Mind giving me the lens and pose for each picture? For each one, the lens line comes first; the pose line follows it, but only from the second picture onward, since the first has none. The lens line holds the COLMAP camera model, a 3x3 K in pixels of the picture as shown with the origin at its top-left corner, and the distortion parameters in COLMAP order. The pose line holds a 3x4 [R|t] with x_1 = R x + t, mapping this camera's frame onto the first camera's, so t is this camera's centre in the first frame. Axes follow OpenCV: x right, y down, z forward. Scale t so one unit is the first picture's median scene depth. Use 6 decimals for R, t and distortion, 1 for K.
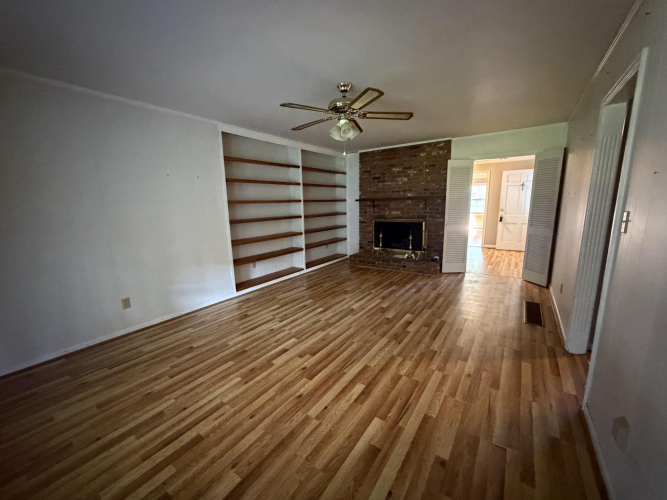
lens RADIAL K [[263.9, 0, 331.9], [0, 263.9, 249.6], [0, 0, 1]] dist [-0.000748, 0.000010]
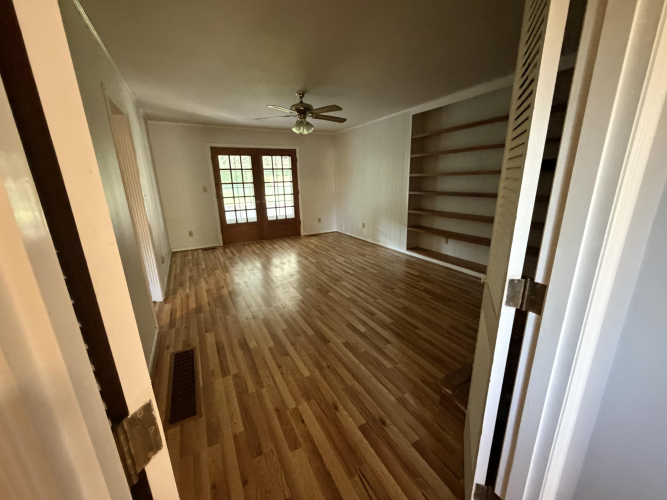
lens RADIAL K [[263.9, 0, 331.9], [0, 263.9, 249.6], [0, 0, 1]] dist [-0.000748, 0.000010]
pose [[-0.440571, 0.262710, -0.858417, 0.940422], [-0.125581, 0.928784, 0.348698, -0.253114], [0.888891, 0.261427, -0.376204, 1.290855]]
